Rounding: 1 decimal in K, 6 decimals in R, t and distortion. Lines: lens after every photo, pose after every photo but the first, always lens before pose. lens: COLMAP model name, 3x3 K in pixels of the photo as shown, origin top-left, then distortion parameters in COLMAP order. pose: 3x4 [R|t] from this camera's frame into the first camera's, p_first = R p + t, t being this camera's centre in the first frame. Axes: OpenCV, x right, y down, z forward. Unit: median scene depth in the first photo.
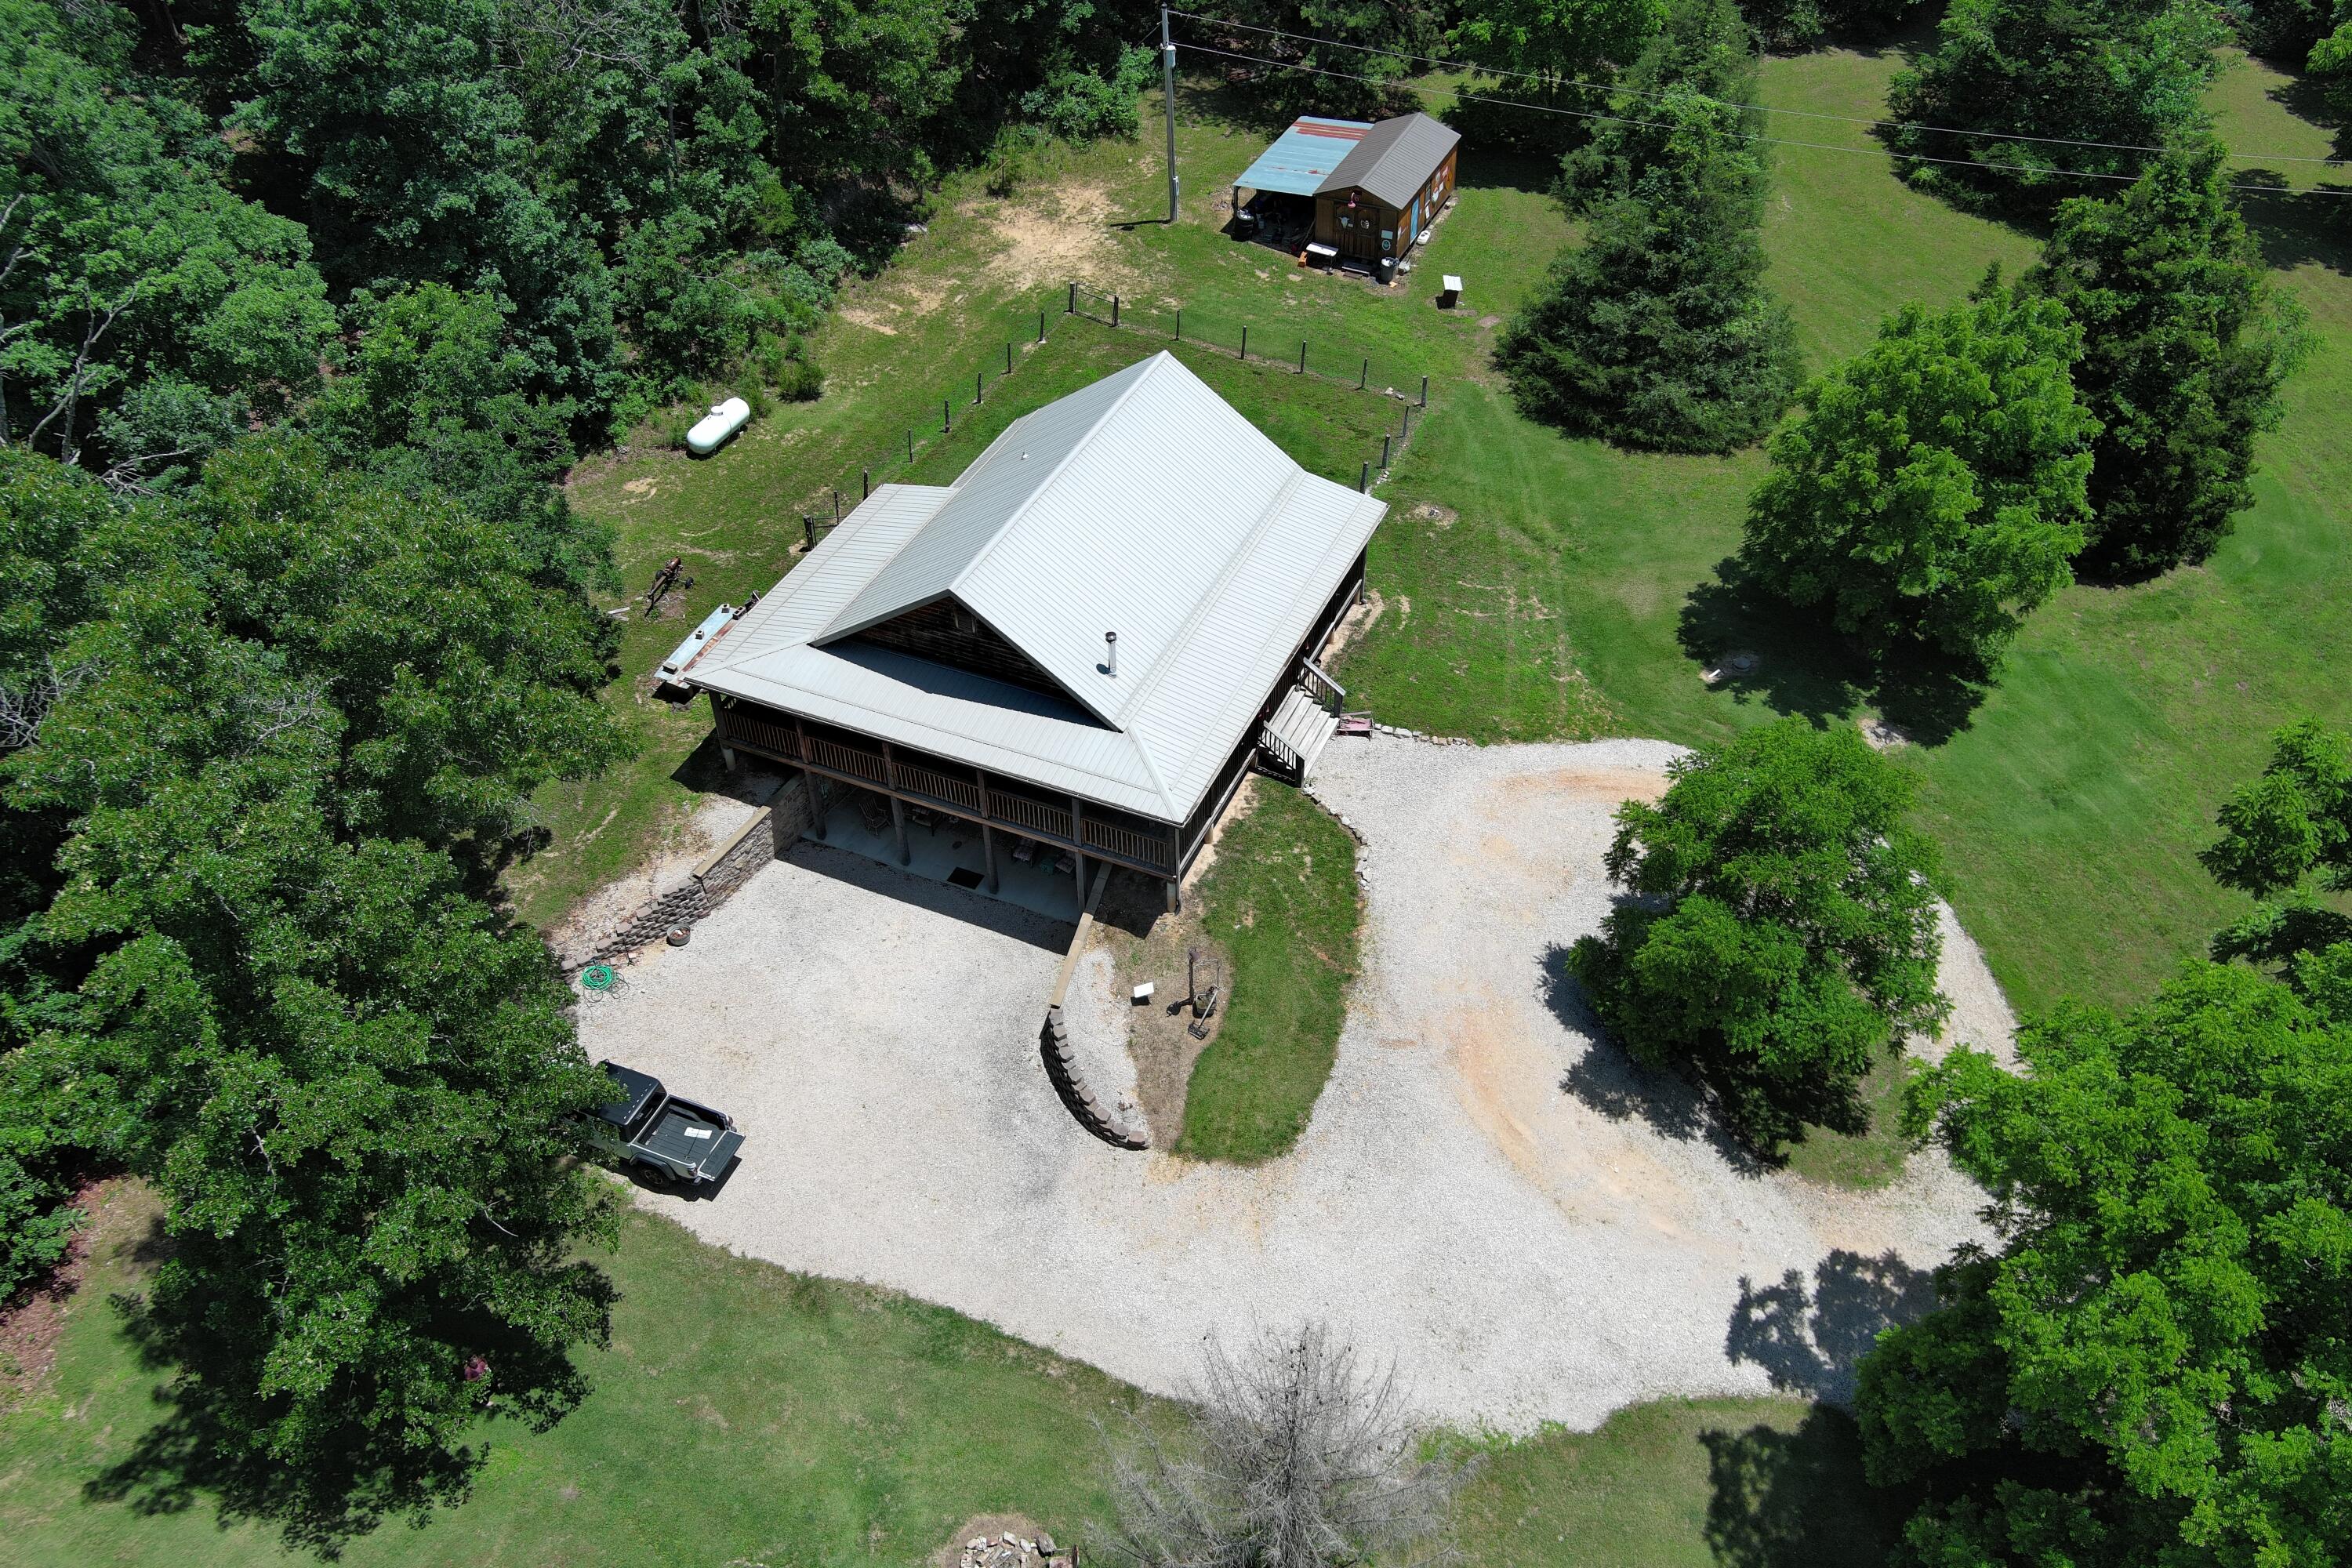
lens RADIAL K [[1813.2, 0, 1176.0], [0, 1813.2, 784.0], [0, 0, 1]] dist [0.040579, -0.065750]
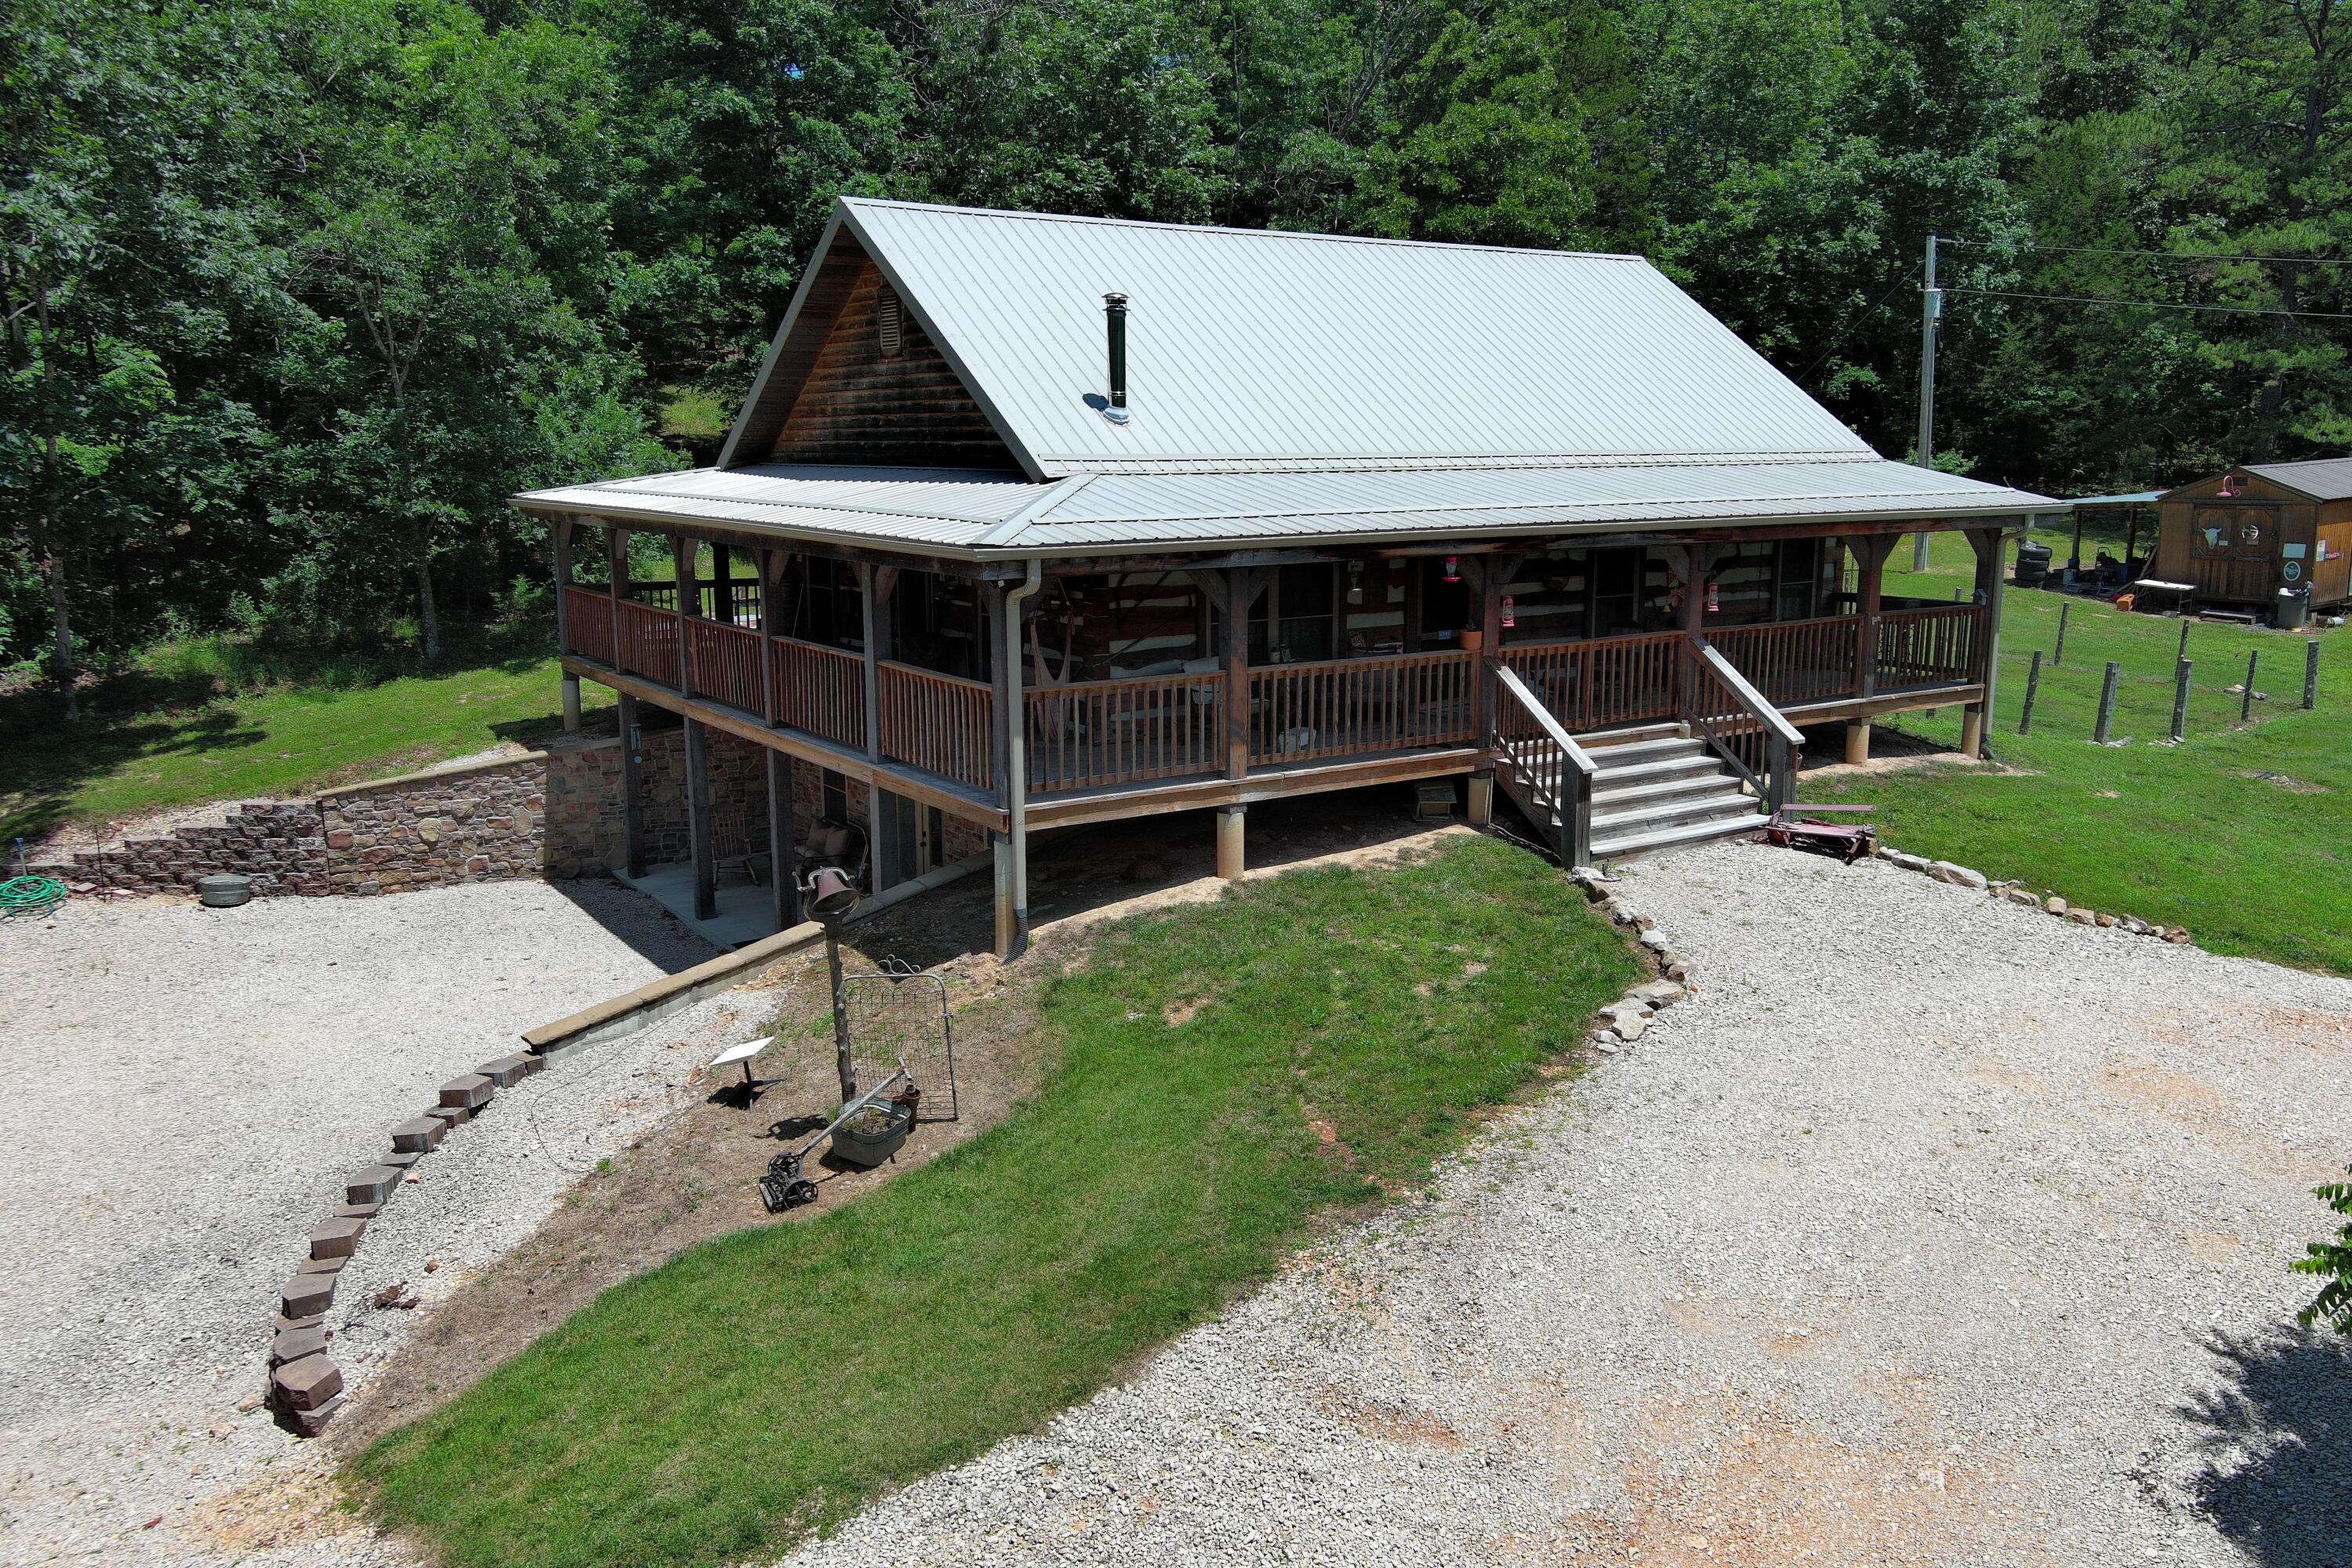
lens RADIAL K [[1817.7, 0, 1172.6], [0, 1817.7, 781.3], [0, 0, 1]] dist [0.013725, -0.011545]
pose [[0.840893, 0.106428, -0.530634, 0.180833], [-0.363390, 0.837613, -0.407864, 0.152820], [0.401057, 0.535797, 0.743017, 0.667359]]
